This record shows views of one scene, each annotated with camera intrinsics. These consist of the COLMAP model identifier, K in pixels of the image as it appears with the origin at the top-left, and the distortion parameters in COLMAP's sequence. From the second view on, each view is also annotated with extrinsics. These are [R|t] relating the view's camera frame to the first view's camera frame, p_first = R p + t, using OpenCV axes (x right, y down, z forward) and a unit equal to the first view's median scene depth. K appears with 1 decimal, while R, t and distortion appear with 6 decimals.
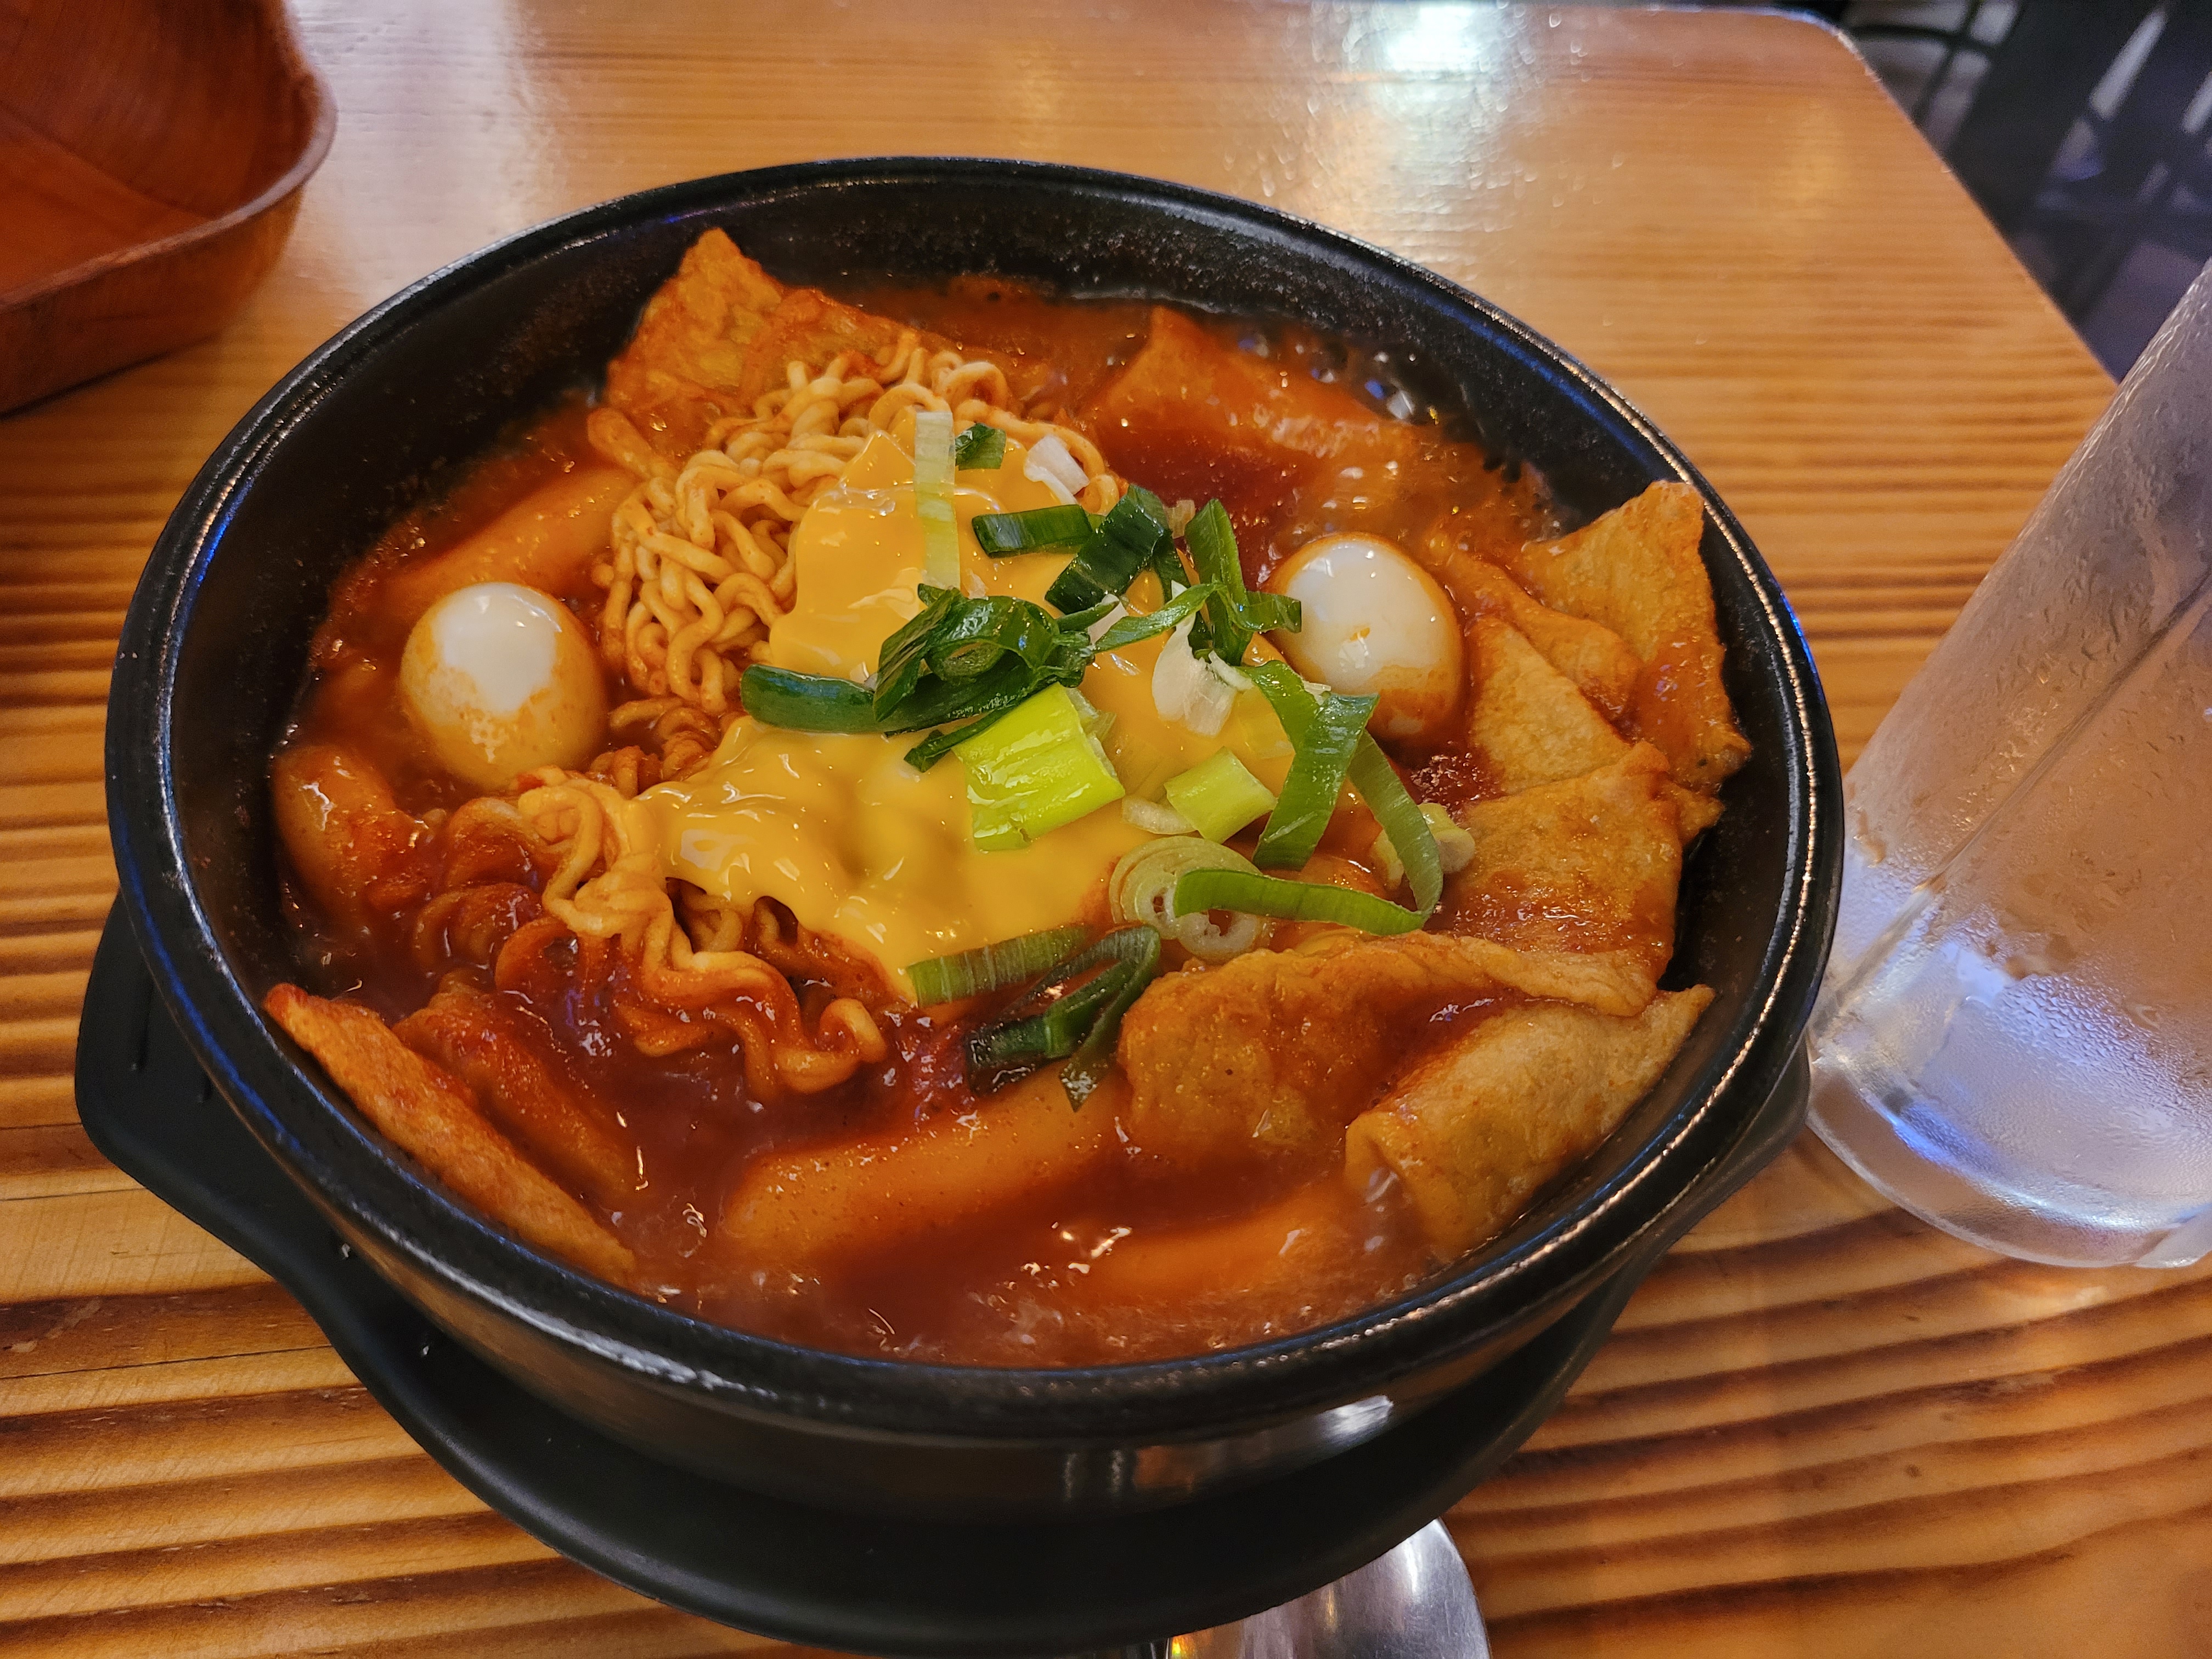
lens RADIAL K [[1679.4, 0, 1107.0], [0, 1679.4, 819.6], [0, 0, 1]] dist [-0.000907, -0.028763]
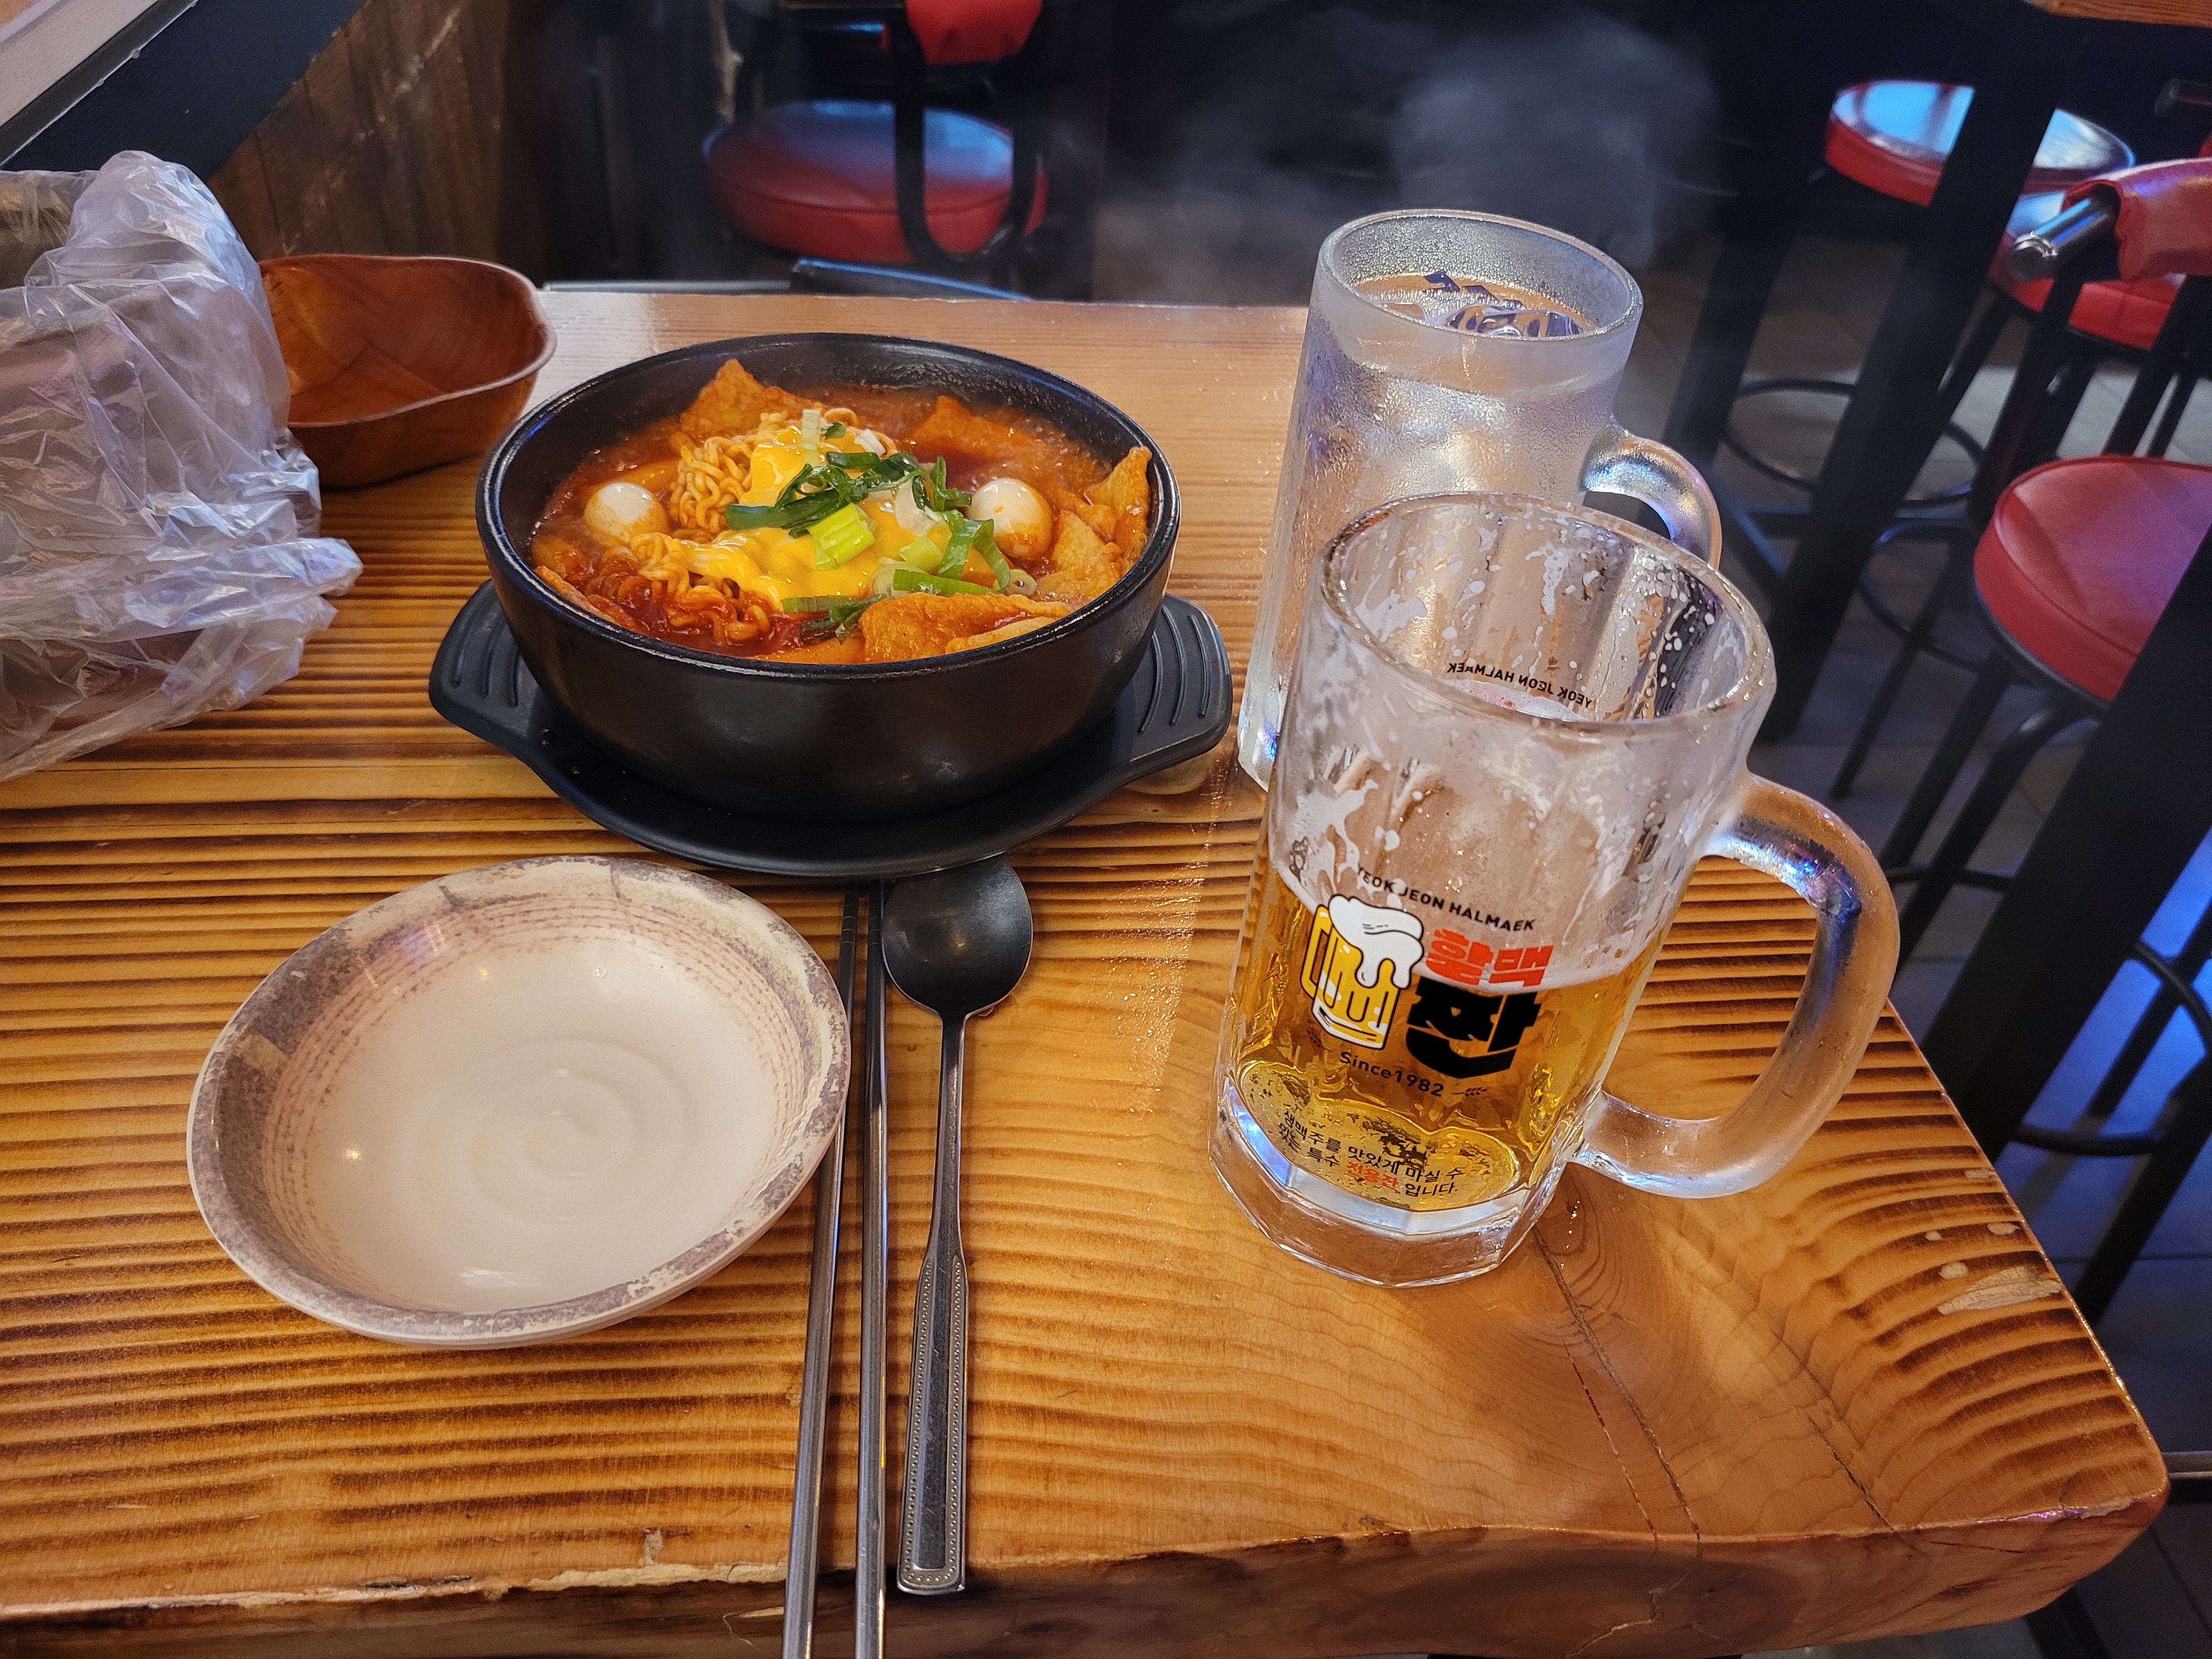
lens RADIAL K [[1679.4, 0, 1114.7], [0, 1679.4, 837.3], [0, 0, 1]] dist [-0.000907, -0.028763]
pose [[0.998709, 0.000279, -0.050788, 0.438128], [-0.009861, 0.982019, -0.188524, 0.780172], [0.049823, 0.188782, 0.980754, -1.179046]]
